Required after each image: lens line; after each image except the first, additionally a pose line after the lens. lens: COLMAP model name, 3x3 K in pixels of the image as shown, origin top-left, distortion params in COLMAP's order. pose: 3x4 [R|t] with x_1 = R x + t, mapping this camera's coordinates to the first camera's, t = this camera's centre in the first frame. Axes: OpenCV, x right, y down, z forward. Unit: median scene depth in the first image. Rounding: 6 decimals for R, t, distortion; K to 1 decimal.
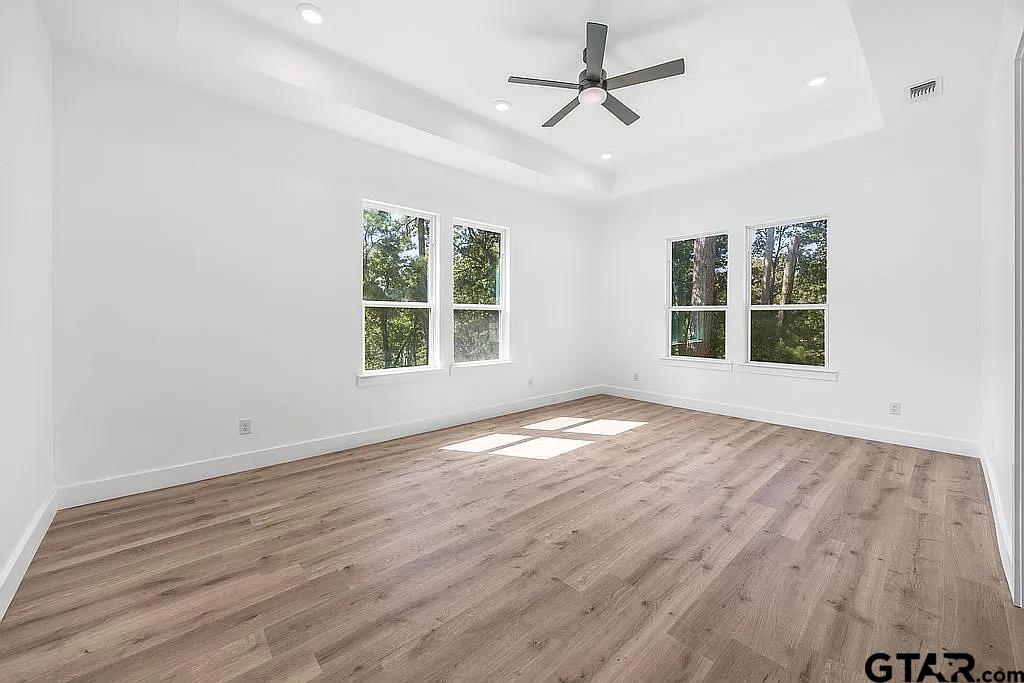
lens RADIAL K [[391.5, 0, 515.4], [0, 391.5, 316.4], [0, 0, 1]] dist [-0.009824, 0.000544]
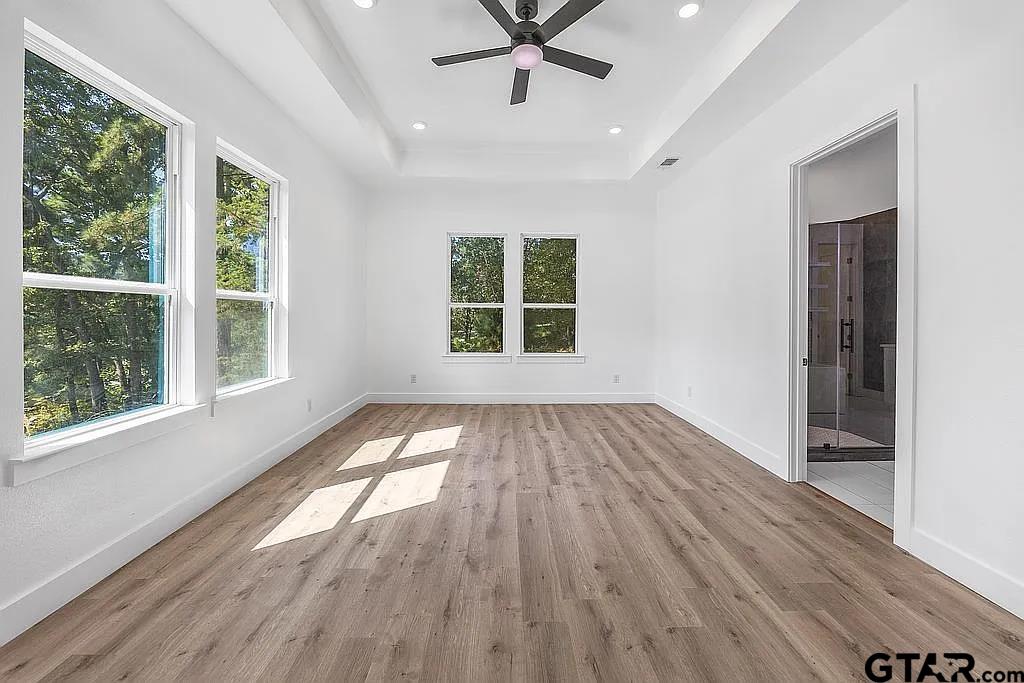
lens RADIAL K [[391.5, 0, 515.4], [0, 391.5, 316.4], [0, 0, 1]] dist [-0.009824, 0.000544]
pose [[0.649862, -0.002545, 0.760048, -0.432995], [-0.005198, 0.999956, 0.007792, 0.000831], [-0.760035, -0.009015, 0.649820, 0.422910]]
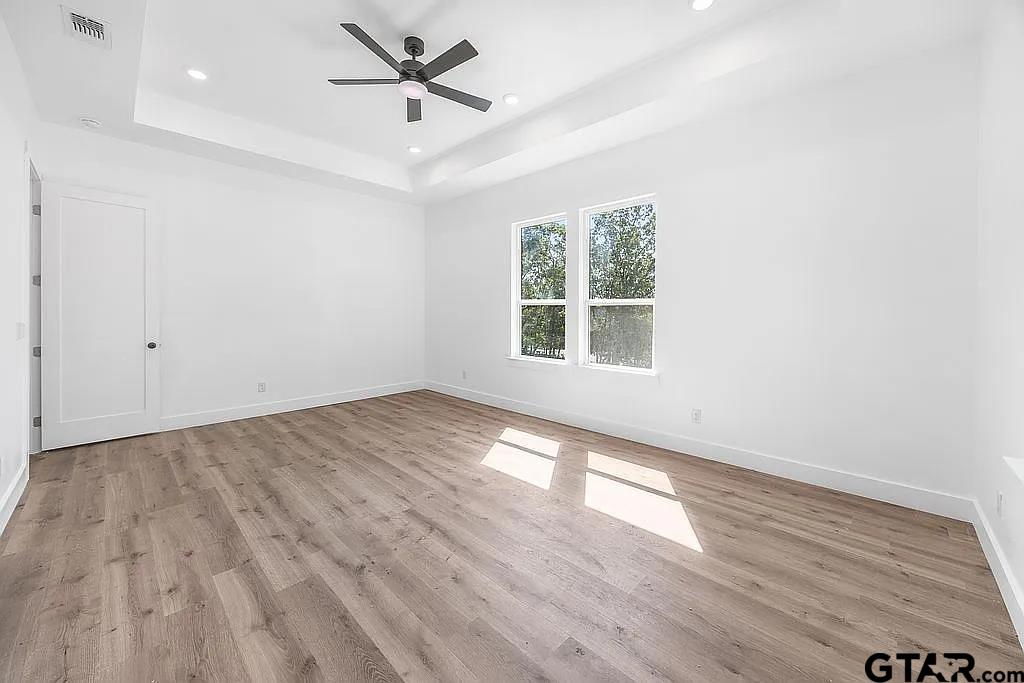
lens RADIAL K [[391.5, 0, 515.4], [0, 391.5, 316.4], [0, 0, 1]] dist [-0.009824, 0.000544]
pose [[0.071340, 0.010319, -0.997399, 1.105981], [-0.004179, 0.999941, 0.010047, -0.000575], [0.997443, 0.003452, 0.071379, 1.095144]]
